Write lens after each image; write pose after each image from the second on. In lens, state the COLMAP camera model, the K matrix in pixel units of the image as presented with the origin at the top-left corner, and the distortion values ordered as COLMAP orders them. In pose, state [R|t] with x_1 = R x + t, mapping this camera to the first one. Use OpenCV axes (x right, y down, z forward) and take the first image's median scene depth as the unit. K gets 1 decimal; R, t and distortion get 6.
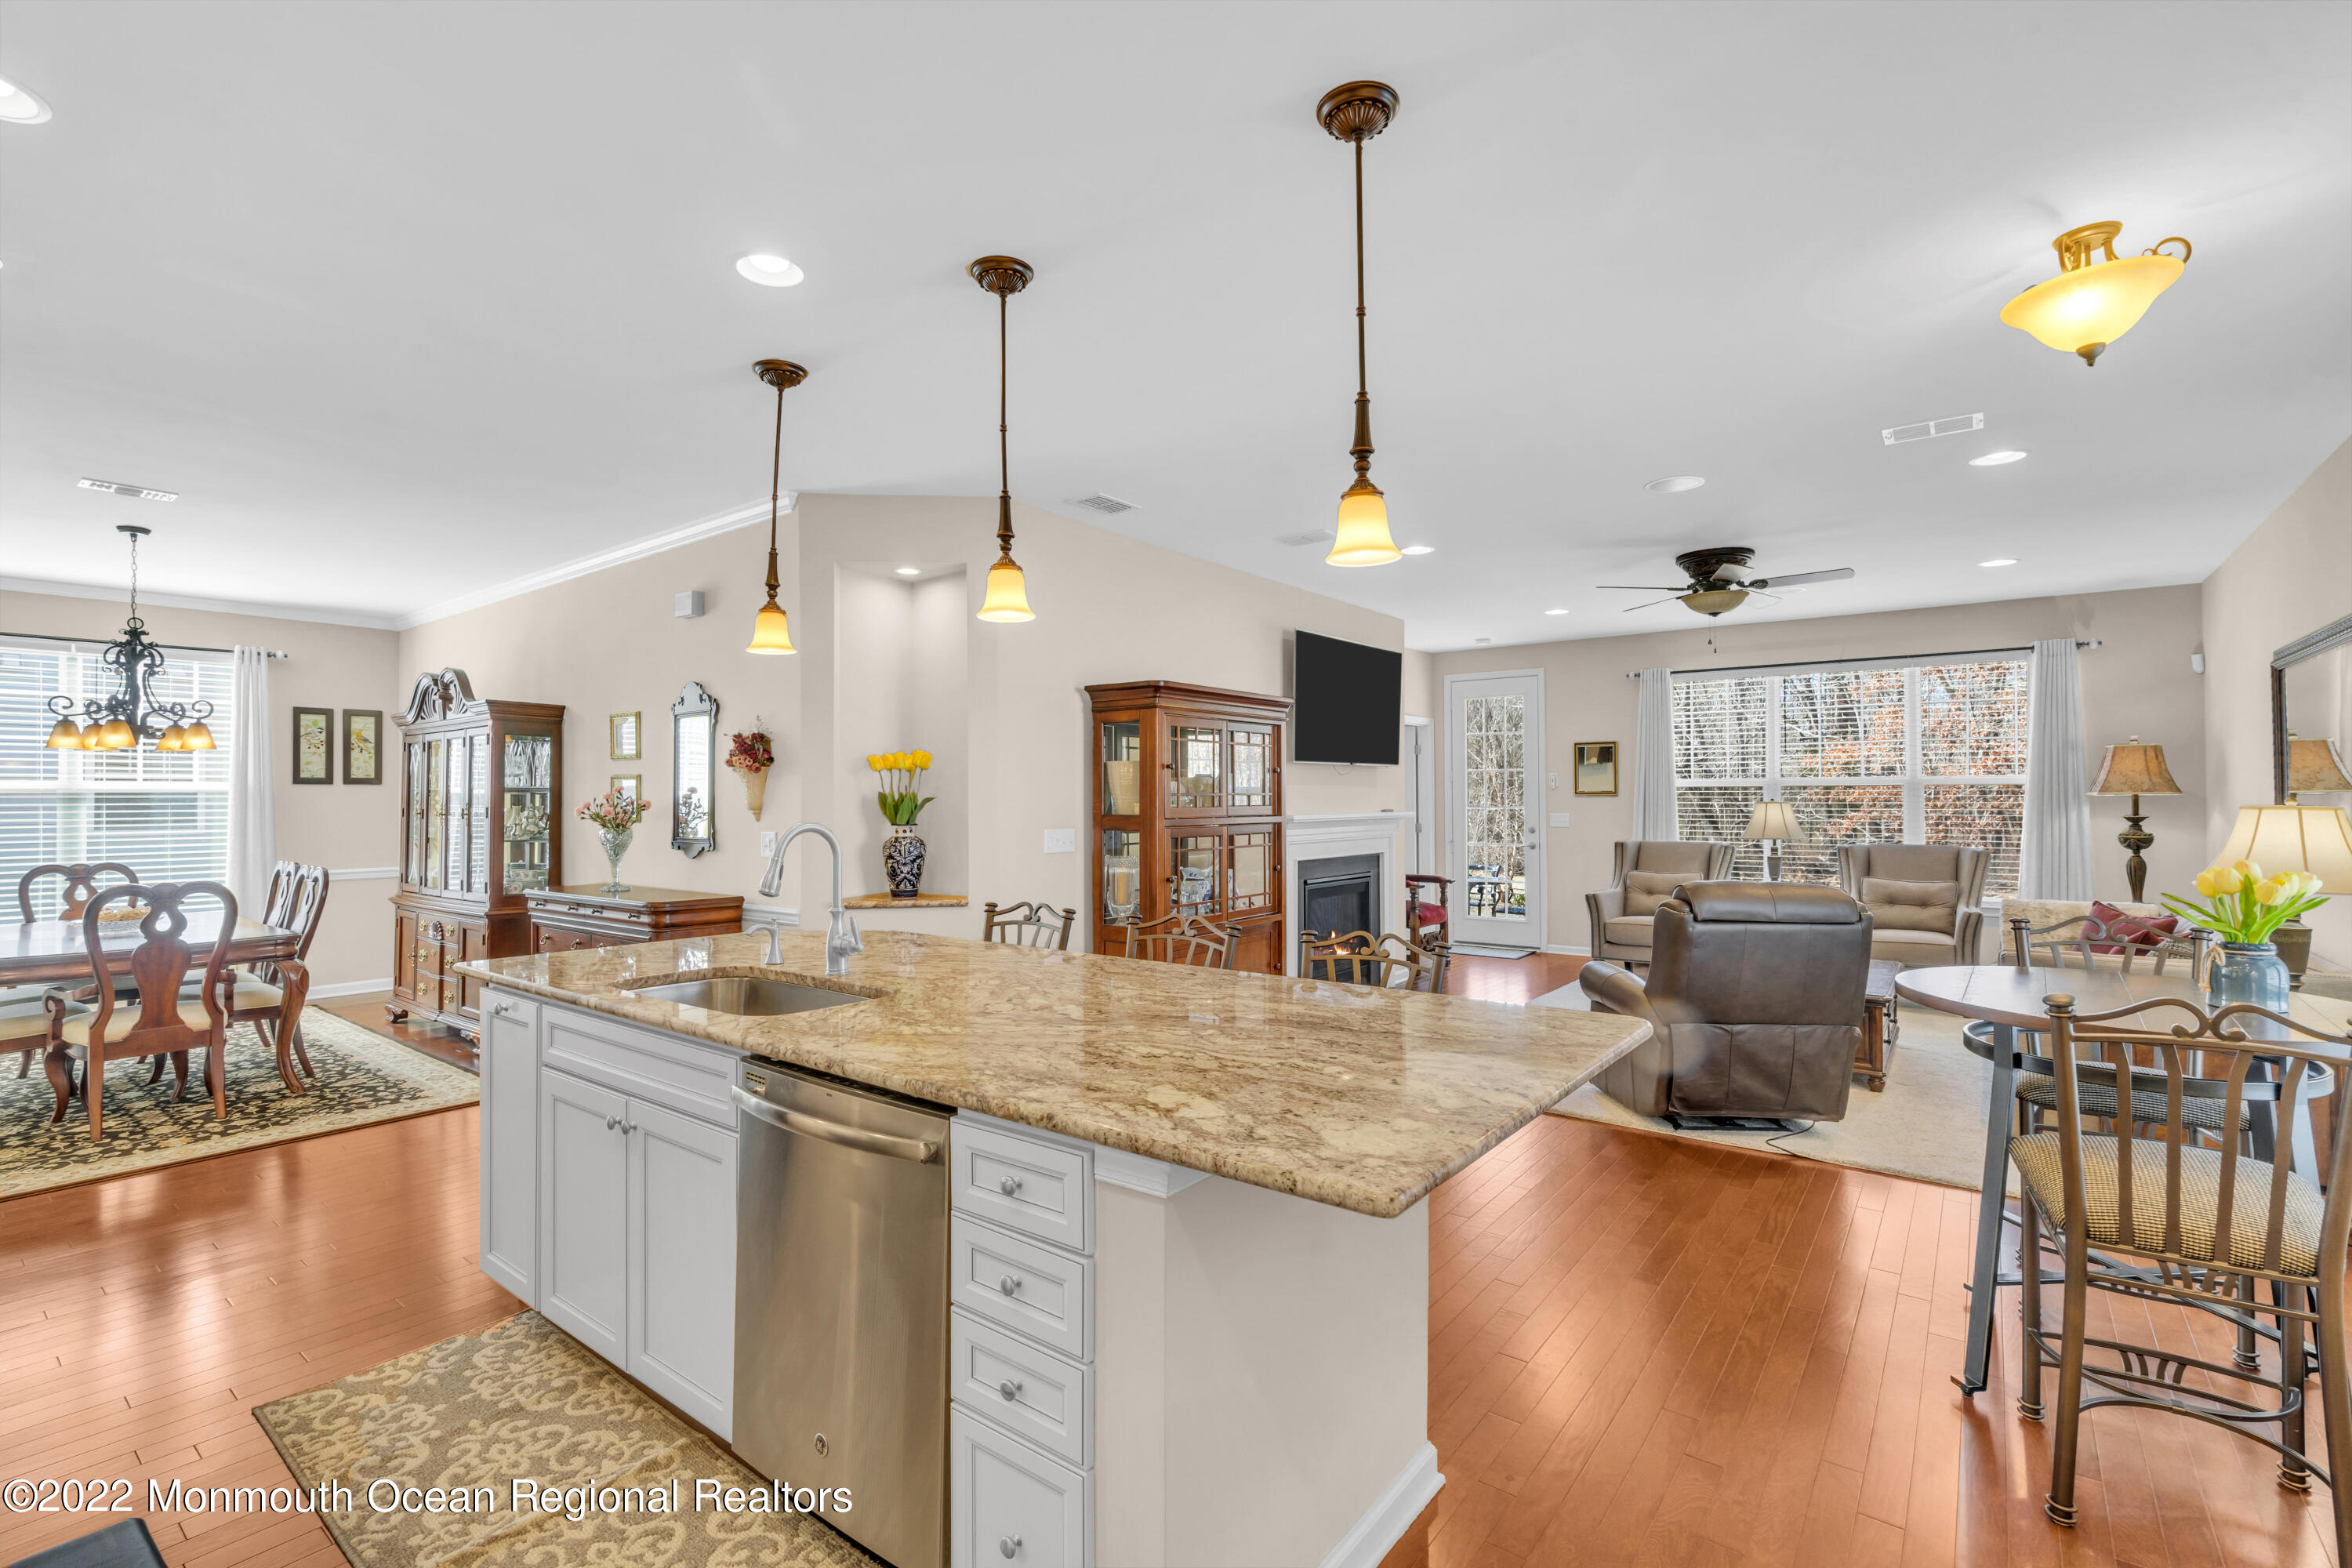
lens RADIAL K [[1057.8, 0, 1158.1], [0, 1057.8, 791.5], [0, 0, 1]] dist [-0.002563, 0.000408]
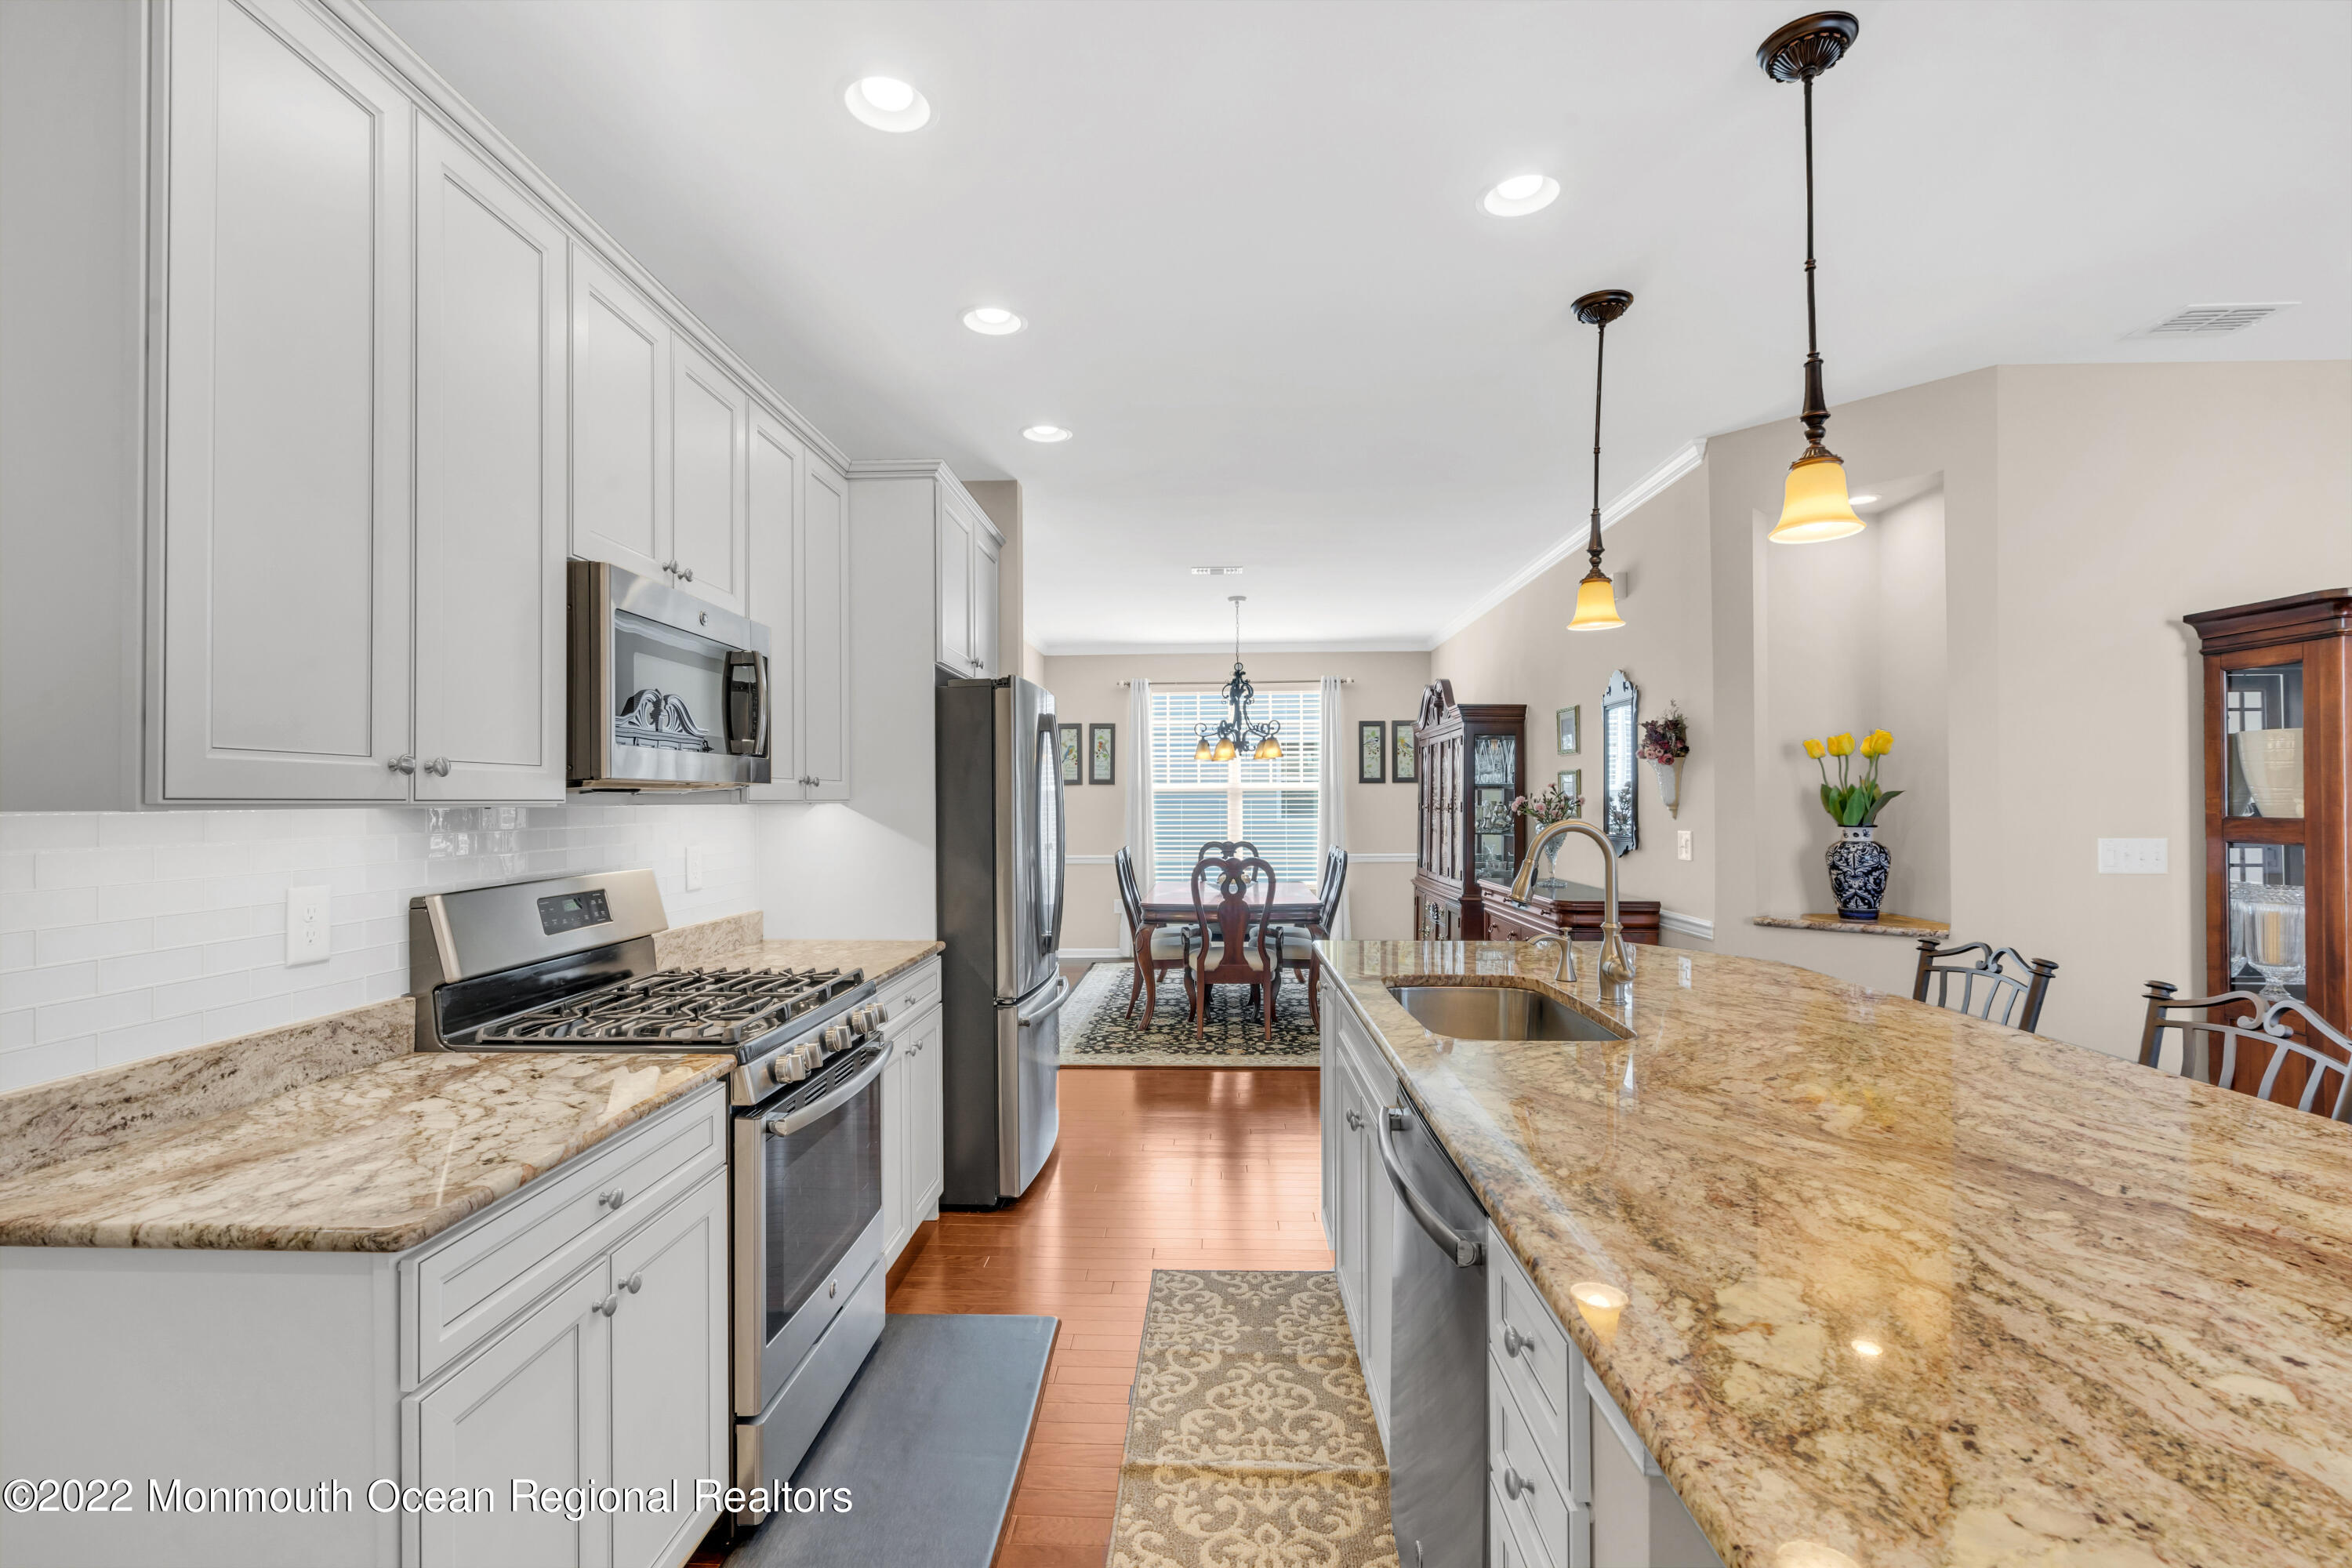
lens RADIAL K [[1057.5, 0, 1166.7], [0, 1057.5, 792.0], [0, 0, 1]] dist [-0.007751, 0.006195]
pose [[0.581066, -0.004432, -0.813844, 0.097949], [0.007691, 0.999970, 0.000046, 0.002242], [0.813820, -0.006286, 0.581083, 0.135009]]
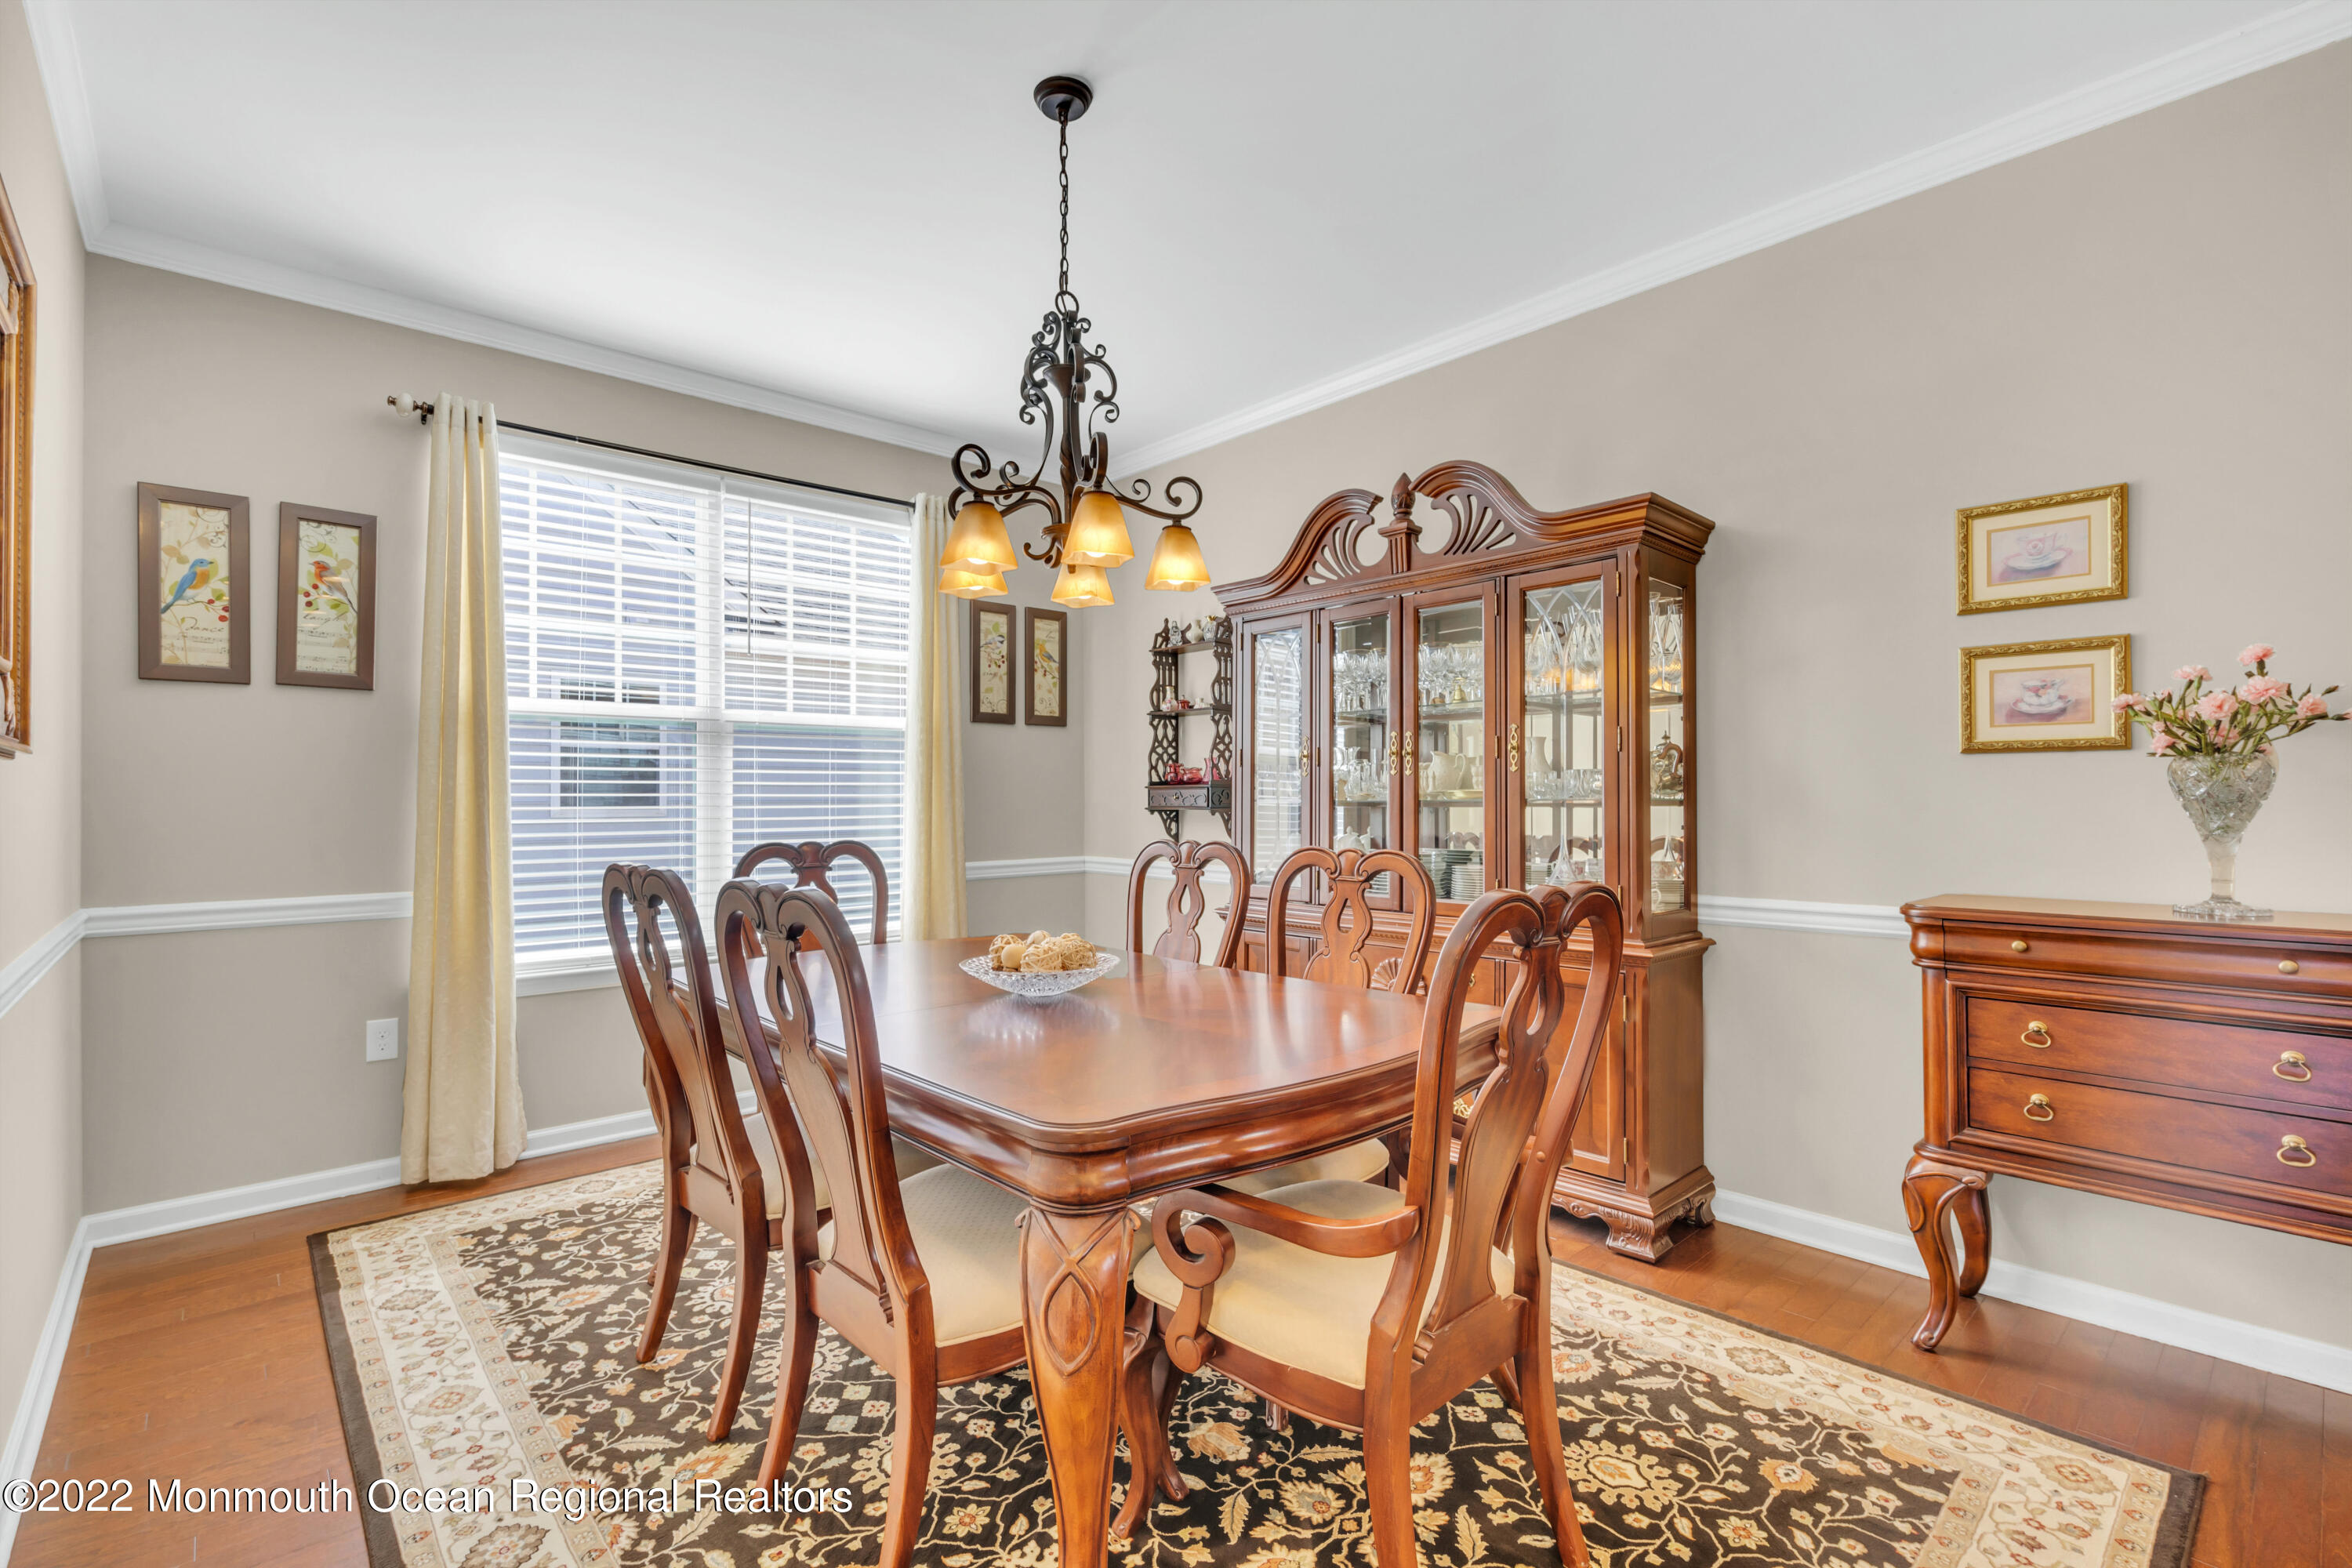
lens RADIAL K [[1057.8, 0, 1158.1], [0, 1057.8, 791.5], [0, 0, 1]] dist [-0.002563, 0.000408]
pose [[0.984725, -0.001074, -0.174115, -0.905242], [0.001494, 0.999996, 0.002277, 0.049759], [0.174112, -0.002503, 0.984723, 0.599553]]
